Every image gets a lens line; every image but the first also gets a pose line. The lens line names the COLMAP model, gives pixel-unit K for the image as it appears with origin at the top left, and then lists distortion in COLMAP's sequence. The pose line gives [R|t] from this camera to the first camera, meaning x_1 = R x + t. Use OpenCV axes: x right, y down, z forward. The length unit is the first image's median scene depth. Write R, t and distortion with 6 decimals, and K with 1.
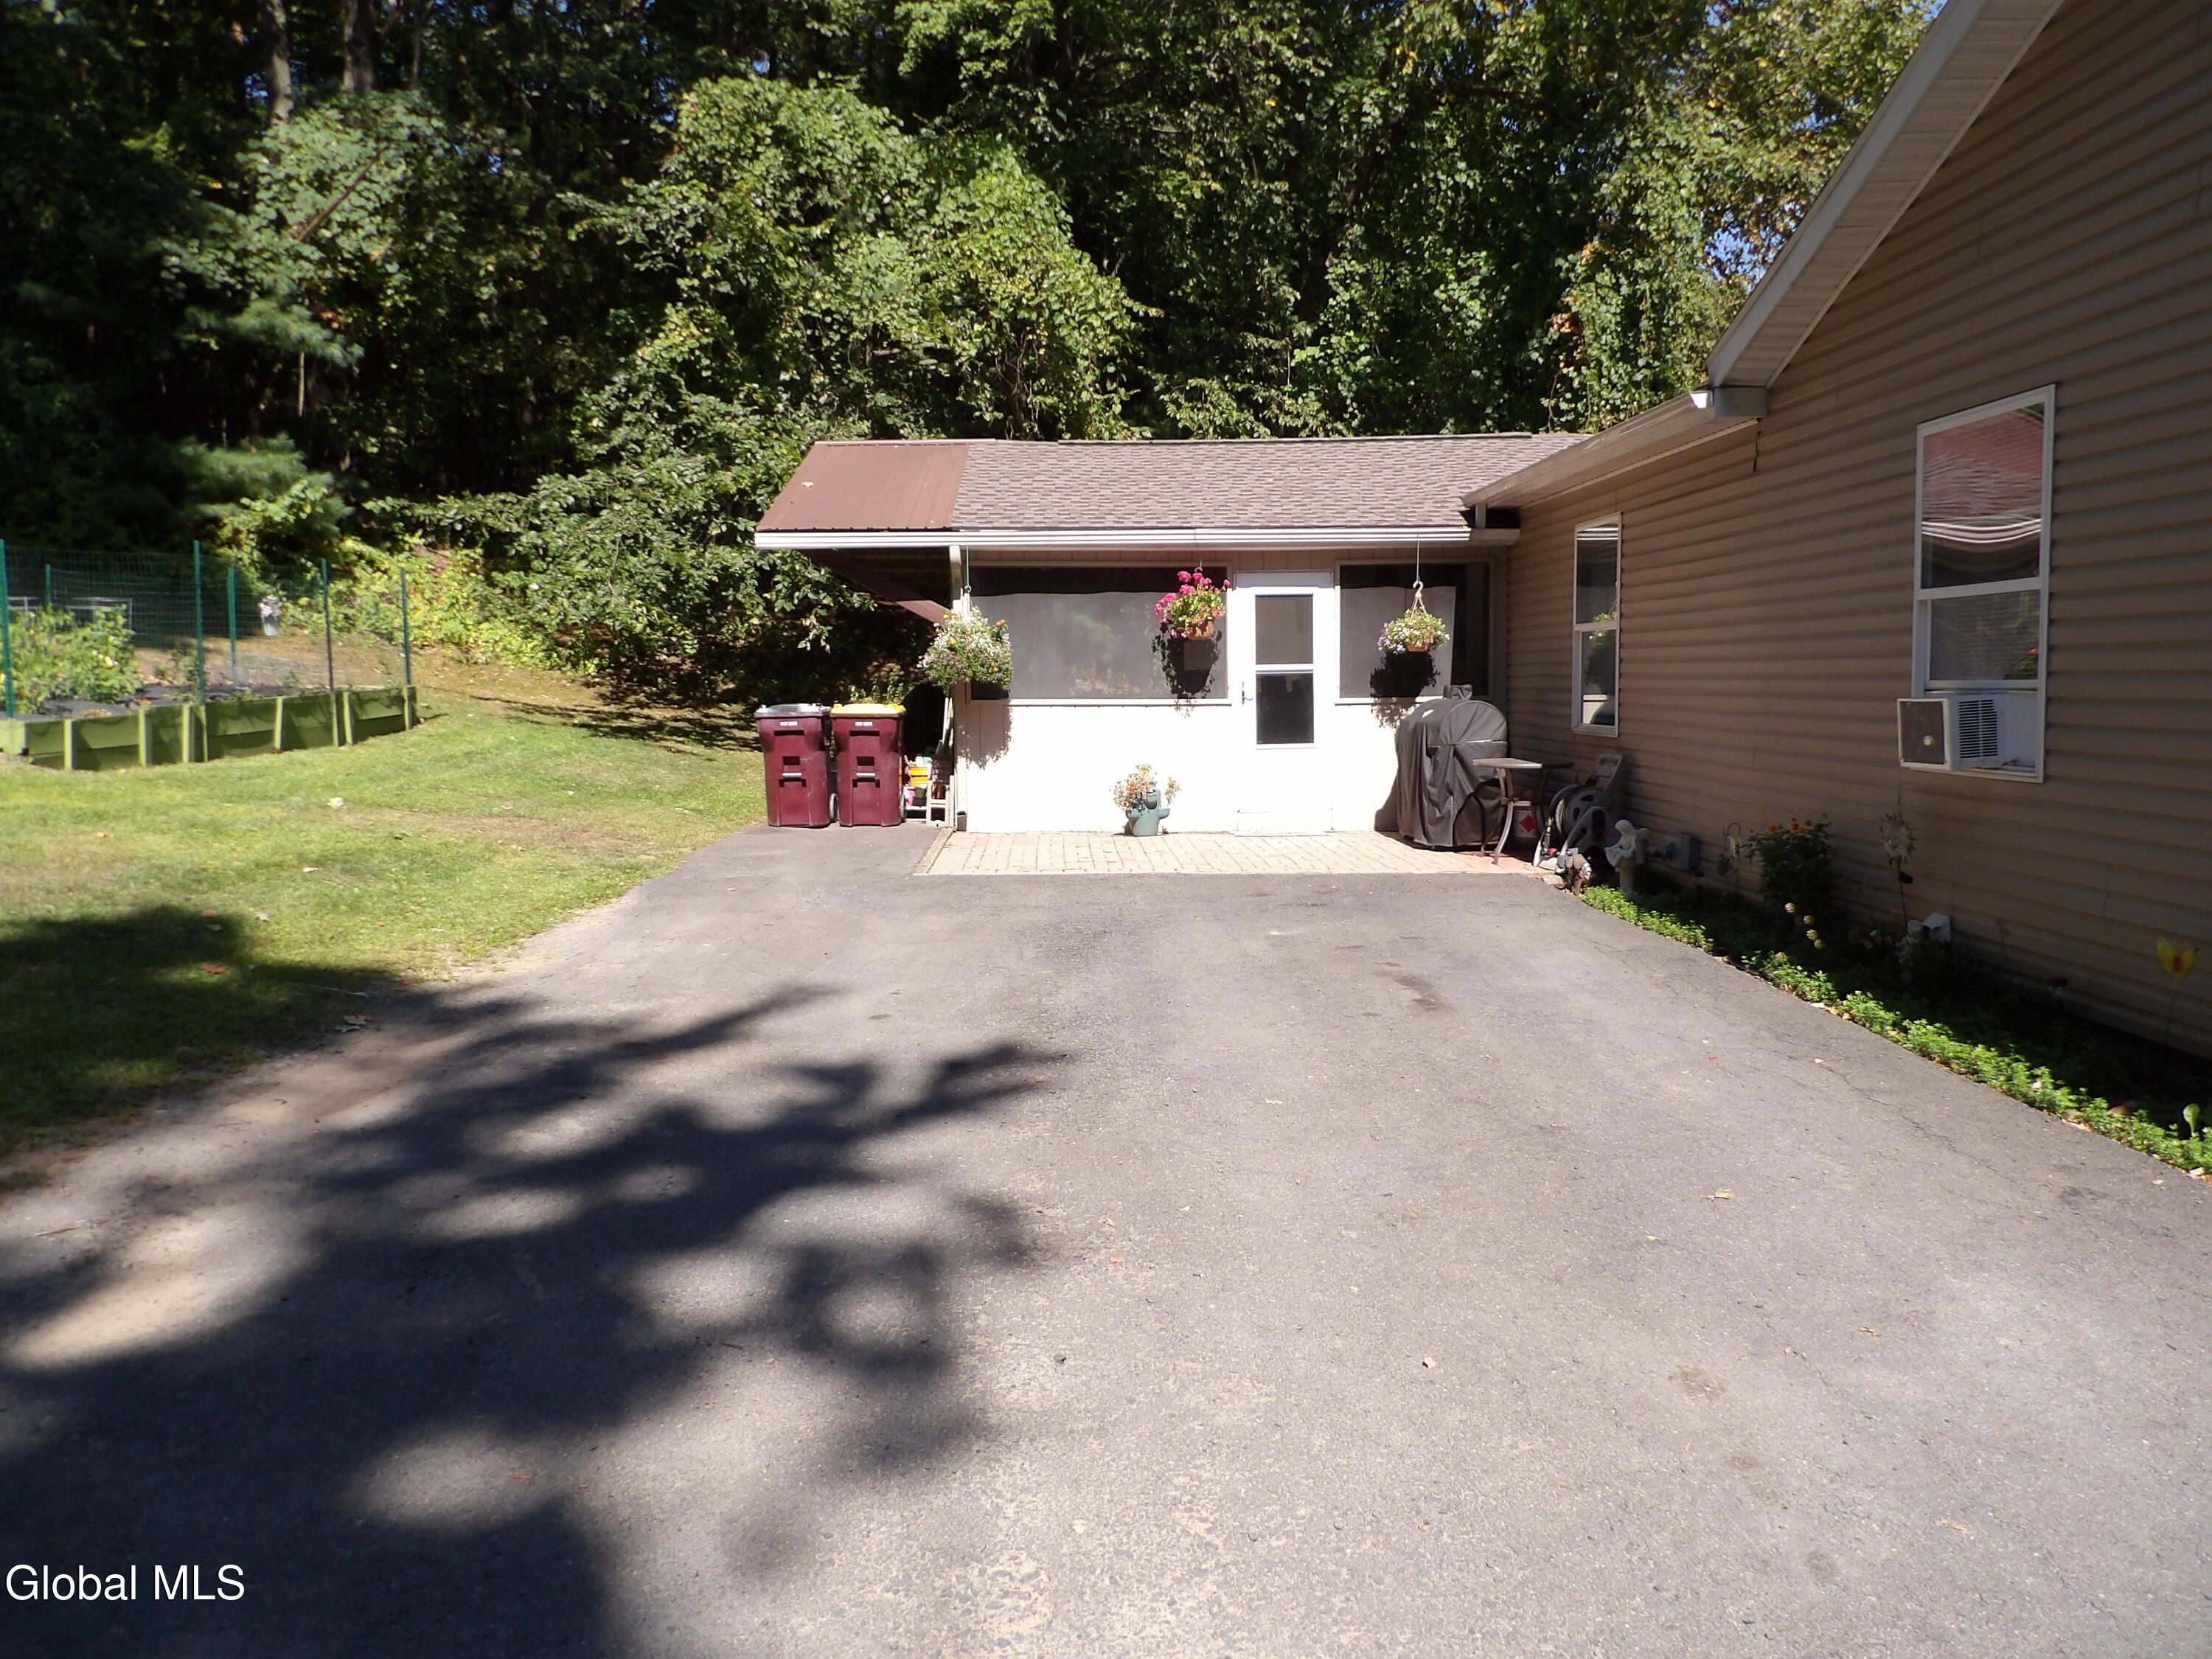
lens RADIAL K [[1557.9, 0, 1106.0], [0, 1557.9, 829.5], [0, 0, 1]] dist [-0.057875, 0.061909]
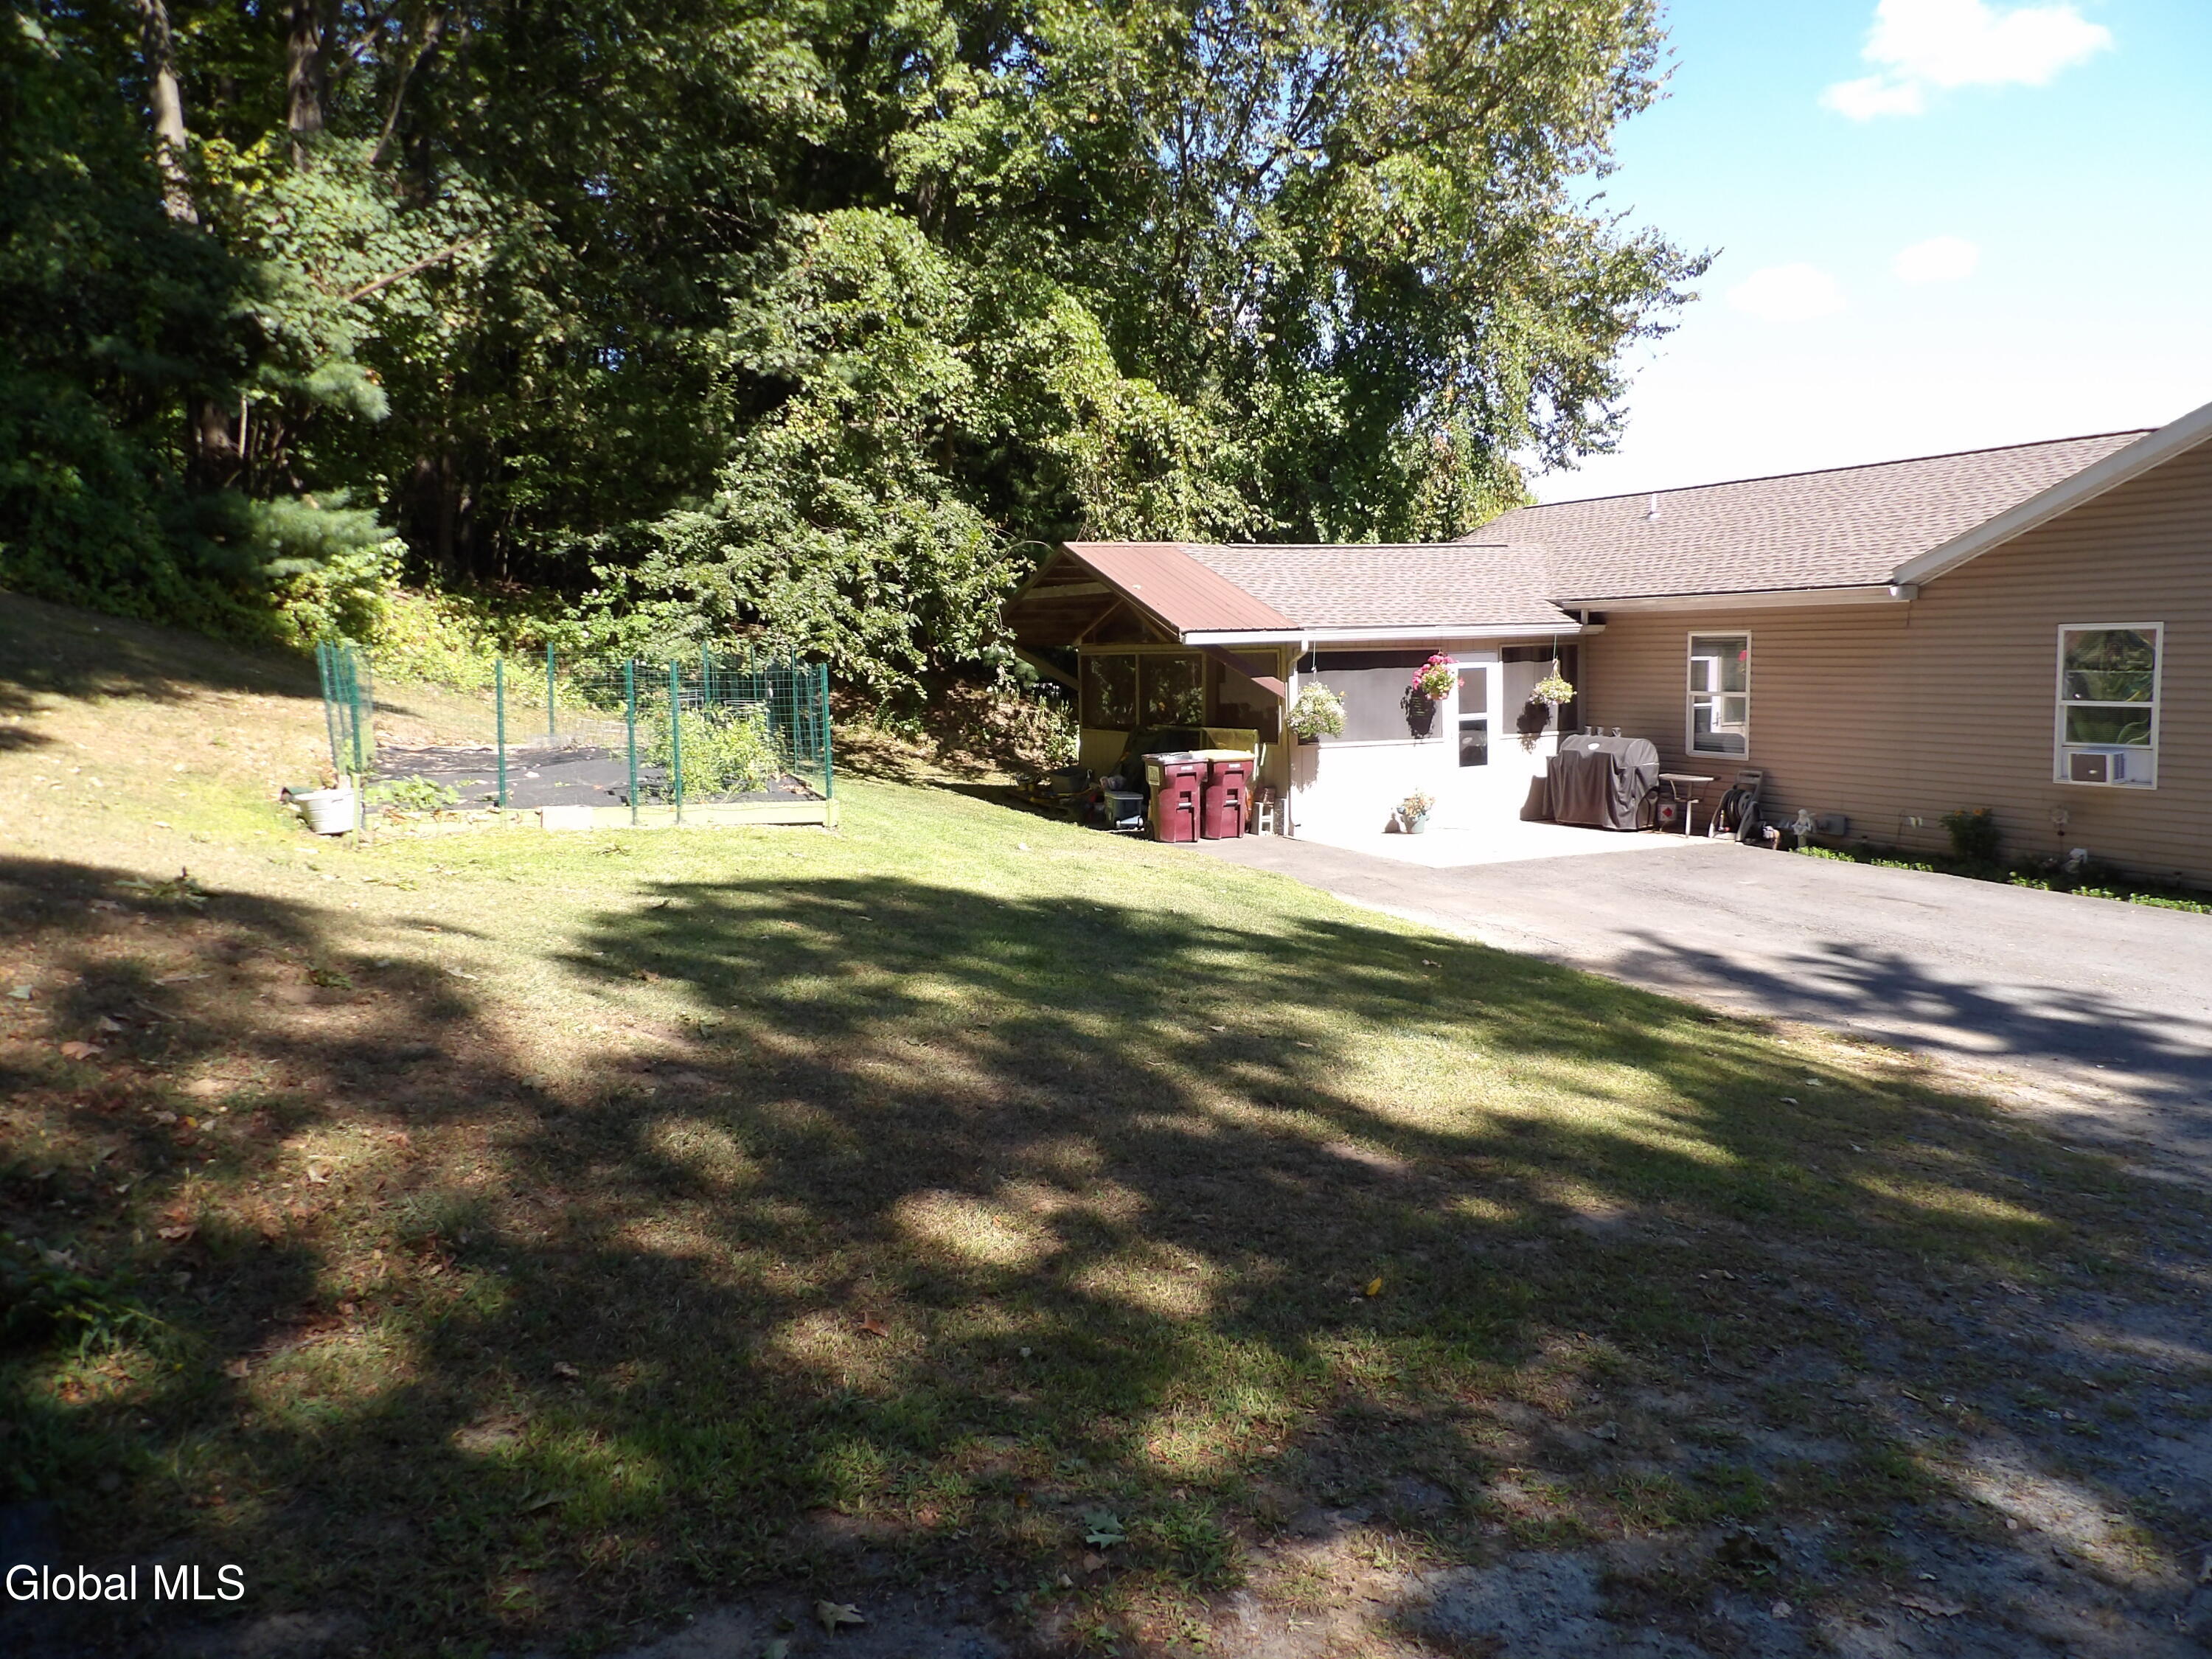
lens RADIAL K [[1557.9, 0, 1106.0], [0, 1557.9, 829.5], [0, 0, 1]] dist [-0.057875, 0.061909]
pose [[0.912381, -0.060327, 0.404872, -0.822422], [0.053800, 0.998173, 0.027492, -0.055100], [-0.405791, -0.003301, 0.913960, -0.225710]]
